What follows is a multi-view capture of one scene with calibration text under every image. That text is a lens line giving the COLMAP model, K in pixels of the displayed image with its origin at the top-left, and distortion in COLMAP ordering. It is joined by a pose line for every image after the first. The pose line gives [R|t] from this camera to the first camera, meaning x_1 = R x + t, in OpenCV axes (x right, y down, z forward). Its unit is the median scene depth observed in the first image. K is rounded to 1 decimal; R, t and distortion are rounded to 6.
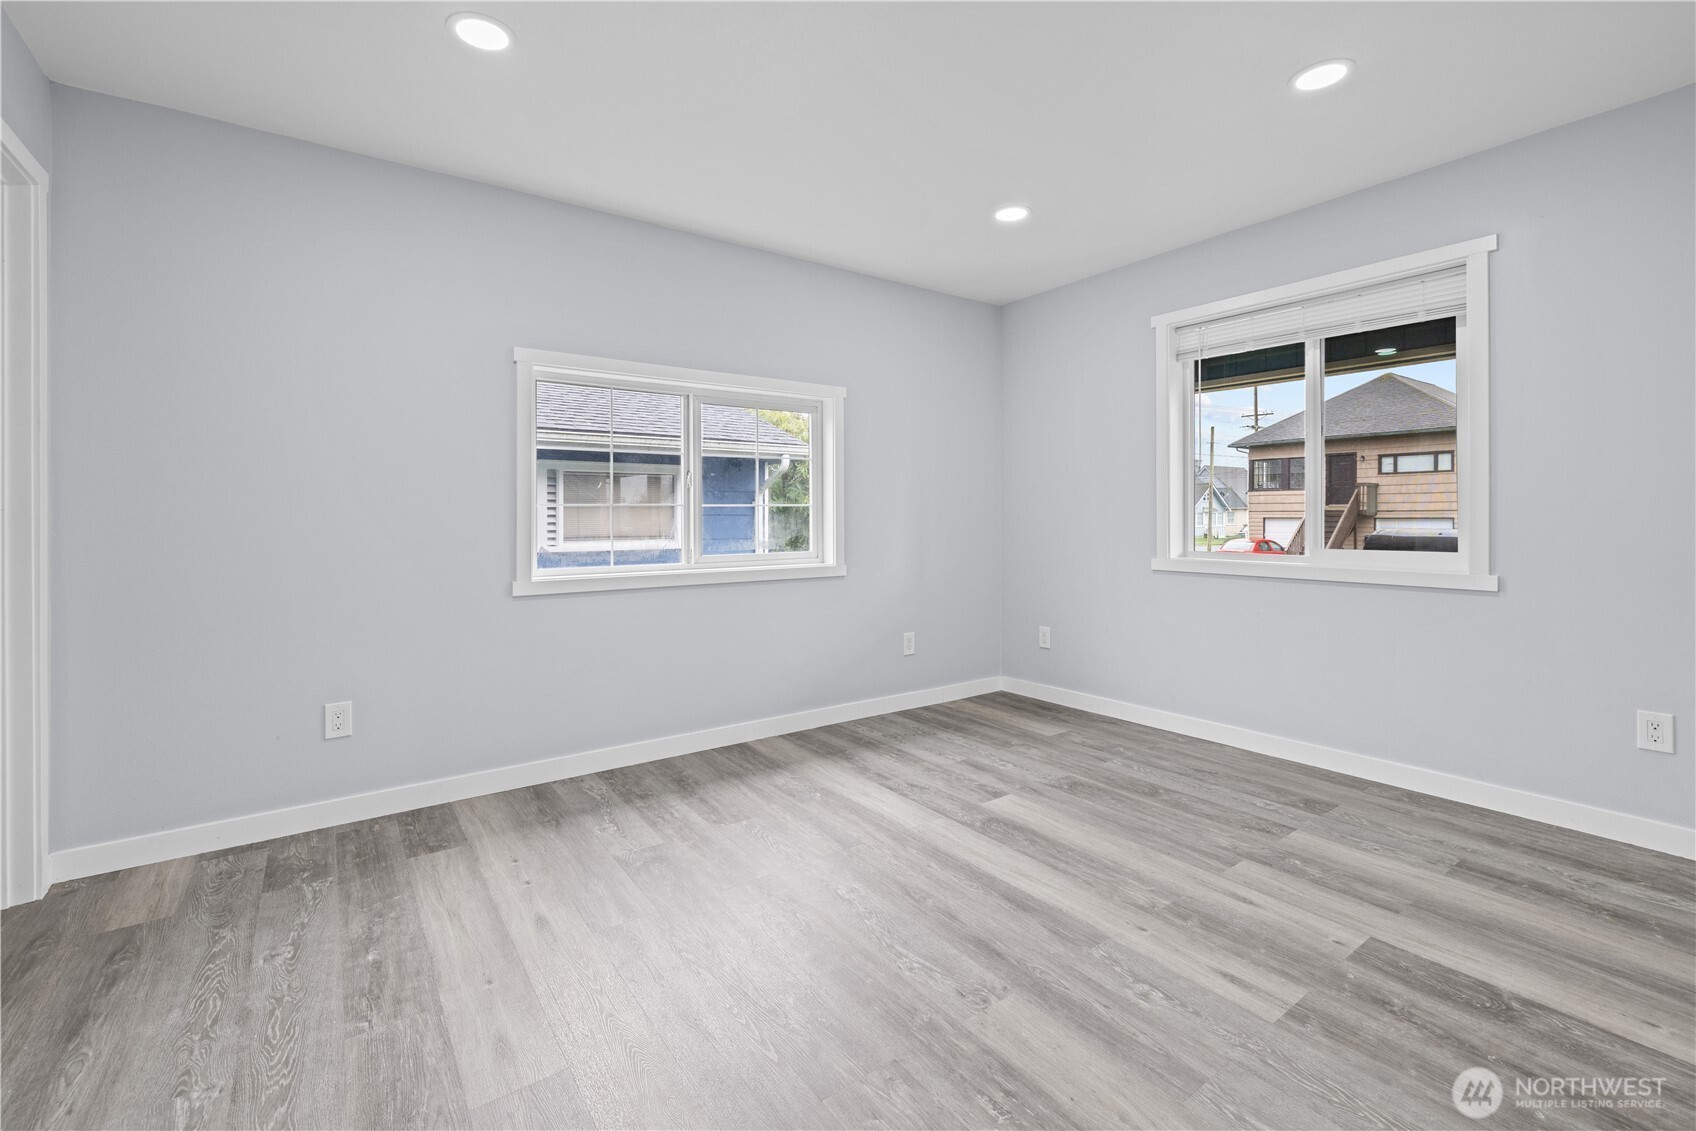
lens RADIAL K [[732.1, 0, 845.7], [0, 732.1, 510.6], [0, 0, 1]] dist [-0.000480, 0.000149]
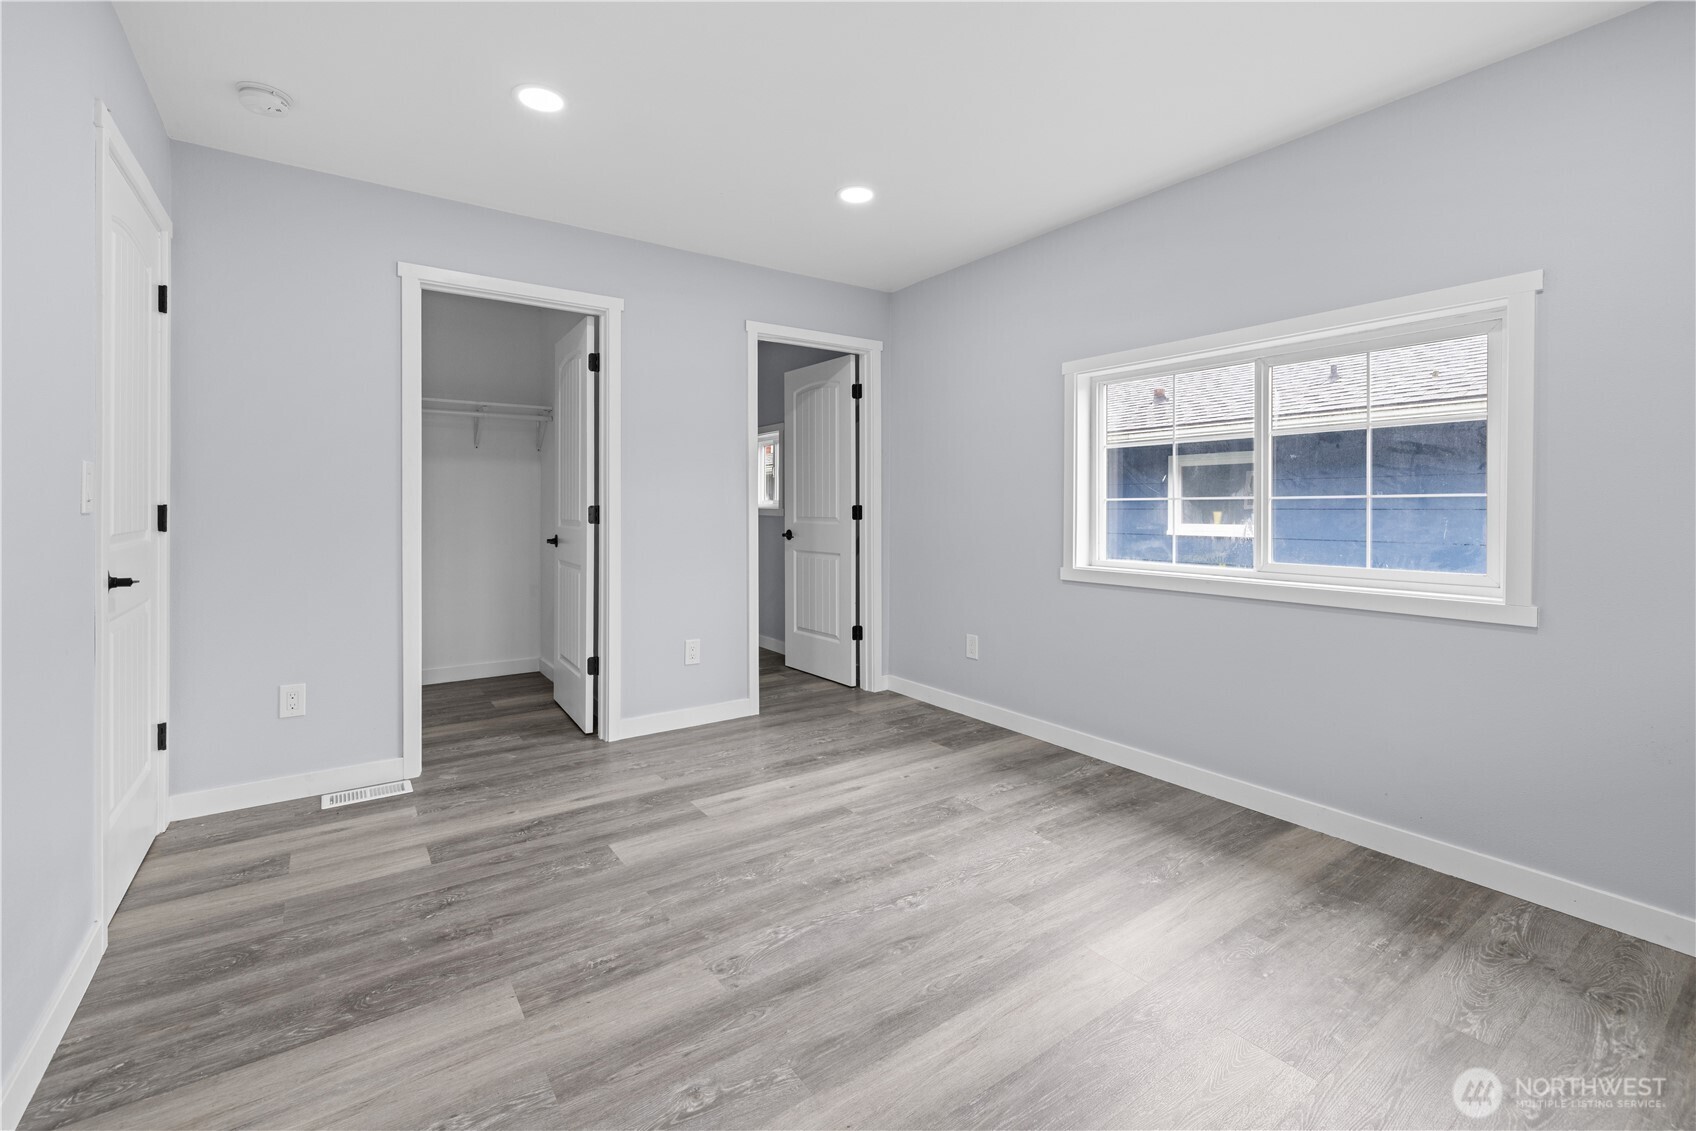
lens RADIAL K [[732.1, 0, 845.7], [0, 732.1, 510.6], [0, 0, 1]] dist [-0.000480, 0.000149]
pose [[-0.004960, 0.009117, -0.999946, 0.796810], [0.002896, 0.999954, 0.009103, -0.002538], [0.999984, -0.002850, -0.004987, 0.763033]]
